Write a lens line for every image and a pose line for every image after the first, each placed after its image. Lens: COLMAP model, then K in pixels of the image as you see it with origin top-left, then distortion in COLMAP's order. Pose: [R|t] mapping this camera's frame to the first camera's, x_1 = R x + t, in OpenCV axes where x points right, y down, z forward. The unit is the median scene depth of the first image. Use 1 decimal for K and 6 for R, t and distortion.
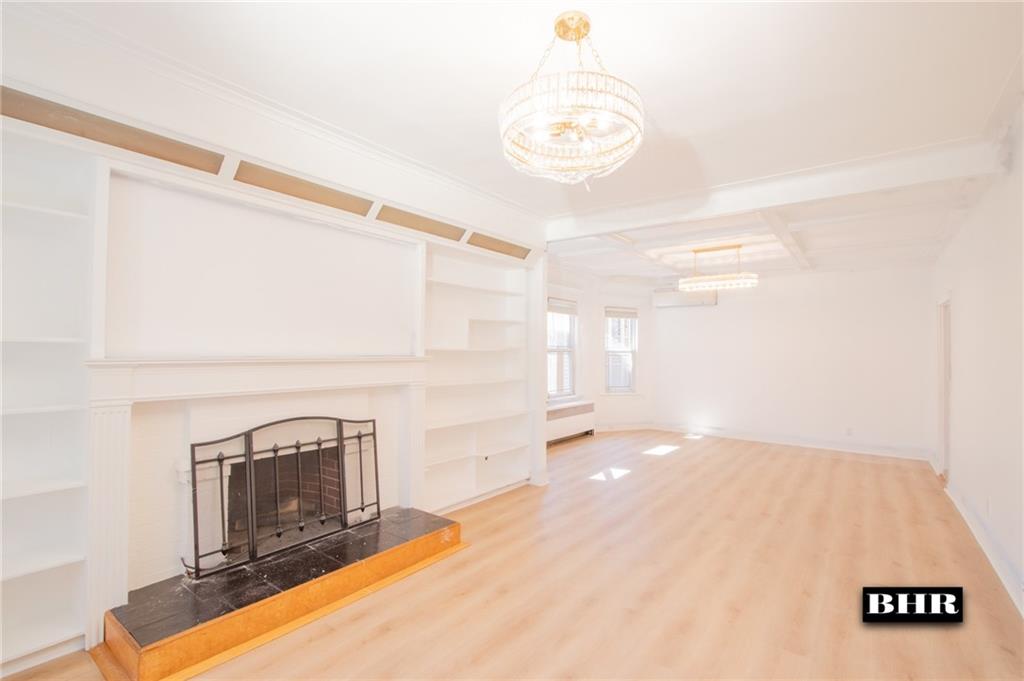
lens RADIAL K [[473.7, 0, 514.4], [0, 473.7, 342.5], [0, 0, 1]] dist [-0.016968, 0.000589]
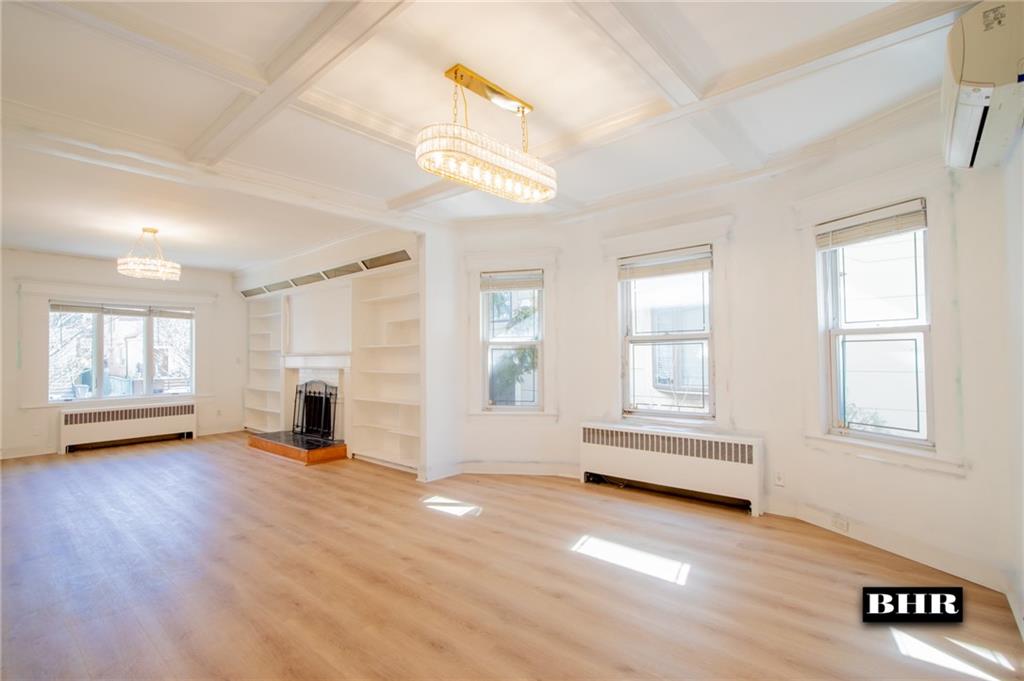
lens RADIAL K [[473.7, 0, 514.4], [0, 473.7, 342.5], [0, 0, 1]] dist [-0.016968, 0.000589]
pose [[-0.069343, -0.037732, -0.996879, 0.949447], [0.029420, 0.998772, -0.039850, 0.054573], [0.997159, -0.032092, -0.068148, 1.163937]]
